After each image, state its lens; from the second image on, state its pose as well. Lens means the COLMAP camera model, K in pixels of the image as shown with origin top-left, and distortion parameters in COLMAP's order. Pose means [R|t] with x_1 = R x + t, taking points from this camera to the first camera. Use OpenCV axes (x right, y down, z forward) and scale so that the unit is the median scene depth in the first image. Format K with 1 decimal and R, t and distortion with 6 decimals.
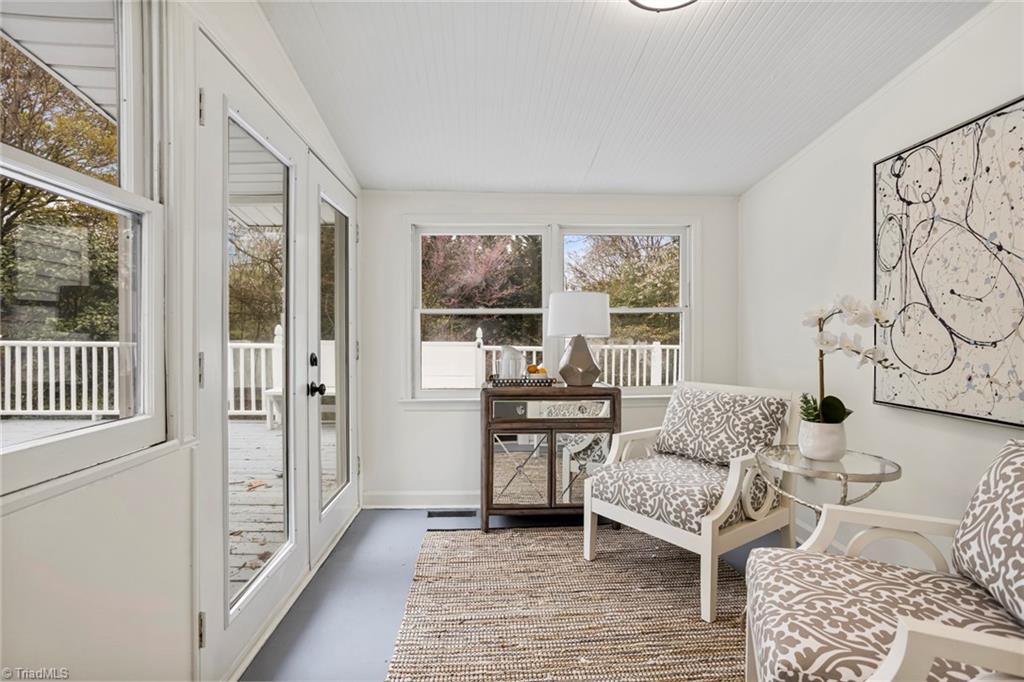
lens RADIAL K [[501.4, 0, 513.6], [0, 501.4, 341.0], [0, 0, 1]] dist [-0.016724, 0.006694]
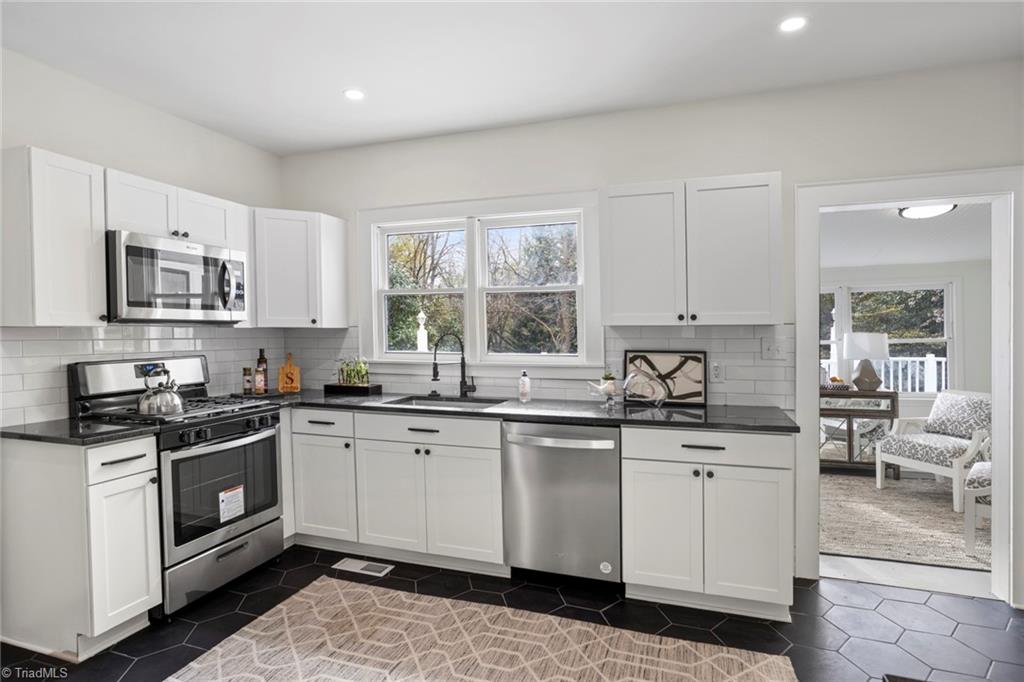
lens RADIAL K [[548.7, 0, 499.2], [0, 548.7, 325.1], [0, 0, 1]] dist [-0.006735, 0.003926]
pose [[0.921685, -0.017180, -0.387558, -0.286132], [0.005465, 0.999495, -0.031308, -0.074500], [0.387900, 0.026738, 0.921314, -1.143393]]
